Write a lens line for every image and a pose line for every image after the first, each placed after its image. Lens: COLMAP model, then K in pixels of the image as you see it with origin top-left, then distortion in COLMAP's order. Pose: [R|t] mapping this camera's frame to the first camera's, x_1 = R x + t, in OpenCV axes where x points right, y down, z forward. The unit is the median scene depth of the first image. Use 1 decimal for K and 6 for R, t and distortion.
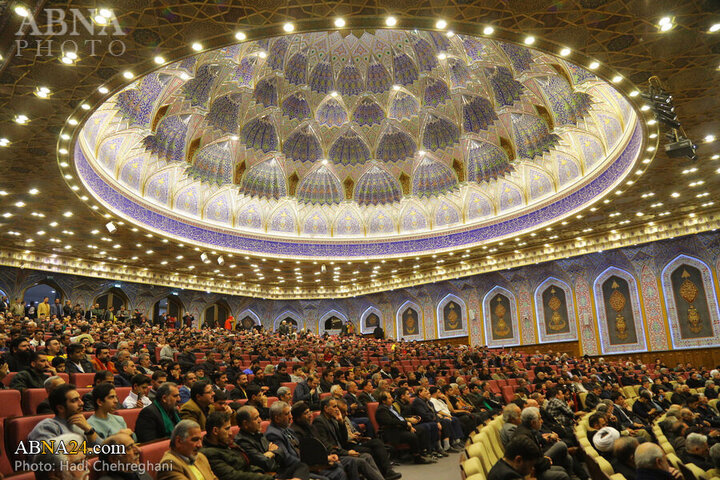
lens RADIAL K [[505.2, 0, 360.6], [0, 505.2, 248.8], [0, 0, 1]] dist [-0.097260, 0.063803]
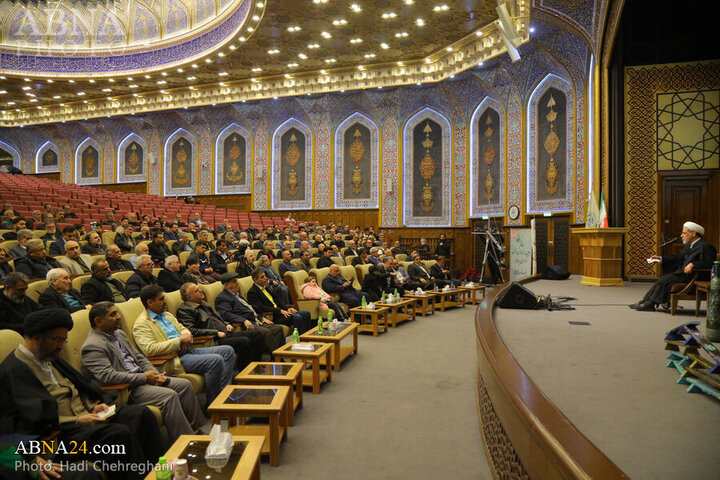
lens RADIAL K [[505.2, 0, 362.1], [0, 505.2, 246.6], [0, 0, 1]] dist [-0.097260, 0.063803]
pose [[0.924484, 0.033497, 0.379745, 0.284950], [-0.133000, 0.961883, 0.238938, 0.026992], [-0.357267, -0.271400, 0.893701, 0.050914]]
